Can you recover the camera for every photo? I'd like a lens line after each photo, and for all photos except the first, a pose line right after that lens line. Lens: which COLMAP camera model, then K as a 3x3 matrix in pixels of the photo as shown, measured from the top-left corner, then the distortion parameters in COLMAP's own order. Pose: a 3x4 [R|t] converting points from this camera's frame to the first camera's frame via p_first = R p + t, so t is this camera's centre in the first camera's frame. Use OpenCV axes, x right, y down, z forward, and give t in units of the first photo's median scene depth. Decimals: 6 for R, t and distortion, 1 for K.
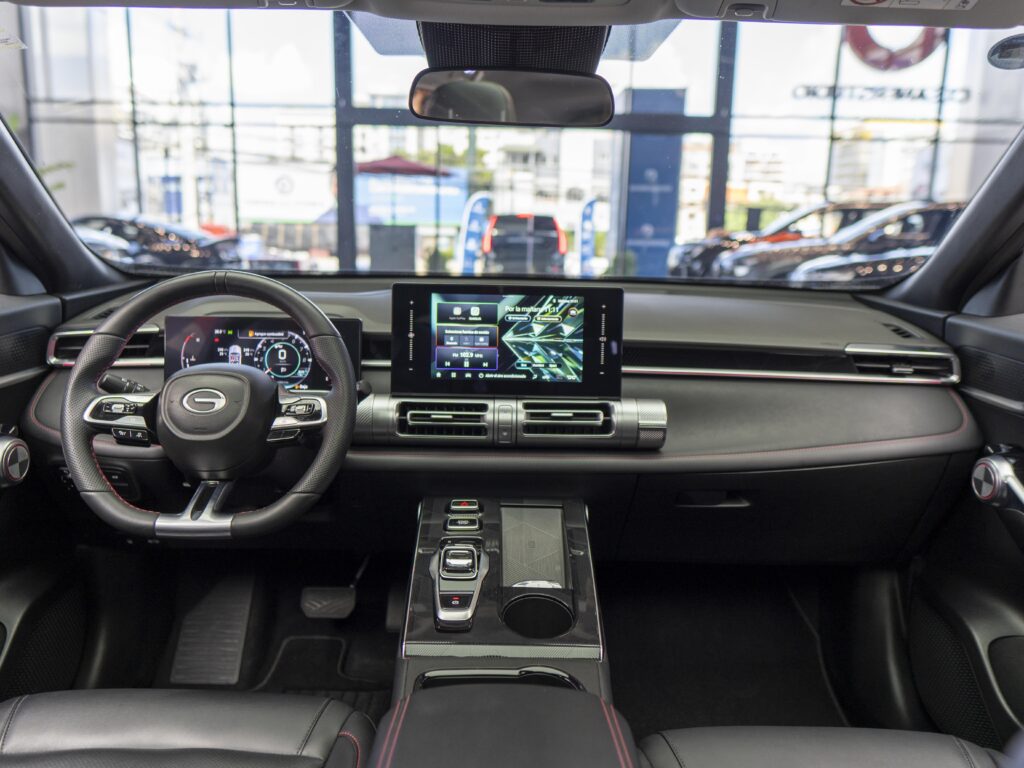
lens RADIAL K [[797.9, 0, 511.8], [0, 797.9, 385.8], [0, 0, 1]] dist [0.001973, -0.003855]
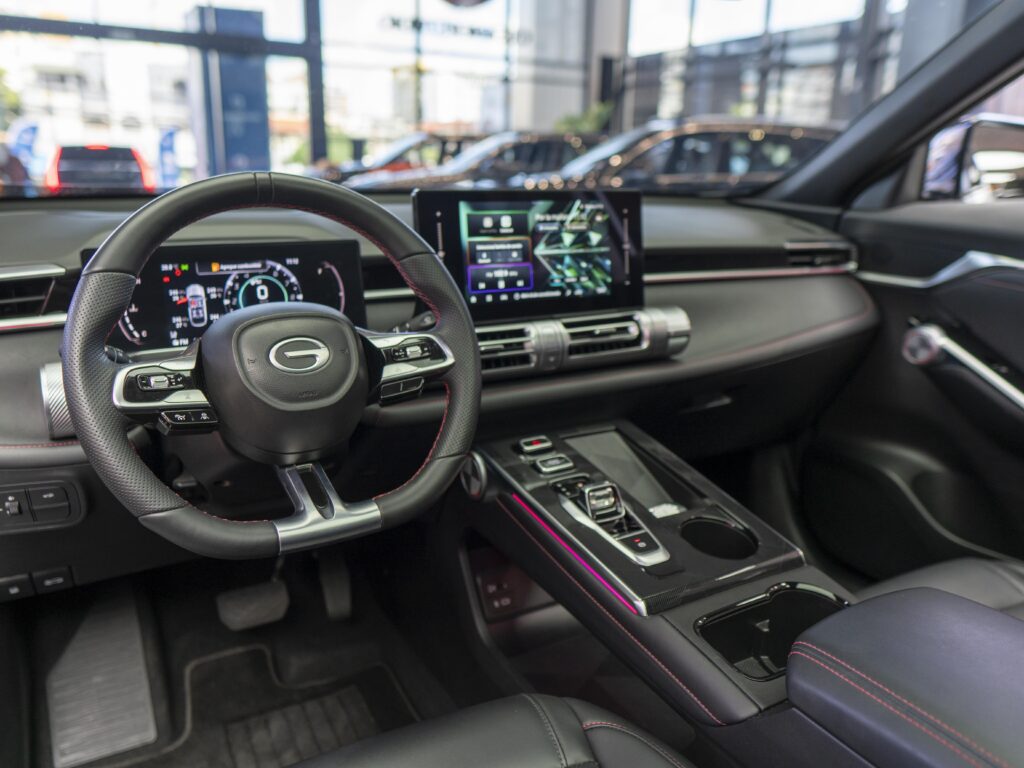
lens RADIAL K [[797.9, 0, 502.9], [0, 797.9, 383.3], [0, 0, 1]] dist [0.001973, -0.003855]
pose [[0.871385, -0.135347, 0.471561, -0.474432], [0.100243, 0.990033, 0.098921, -0.006577], [-0.480250, -0.038928, 0.876267, 0.242052]]
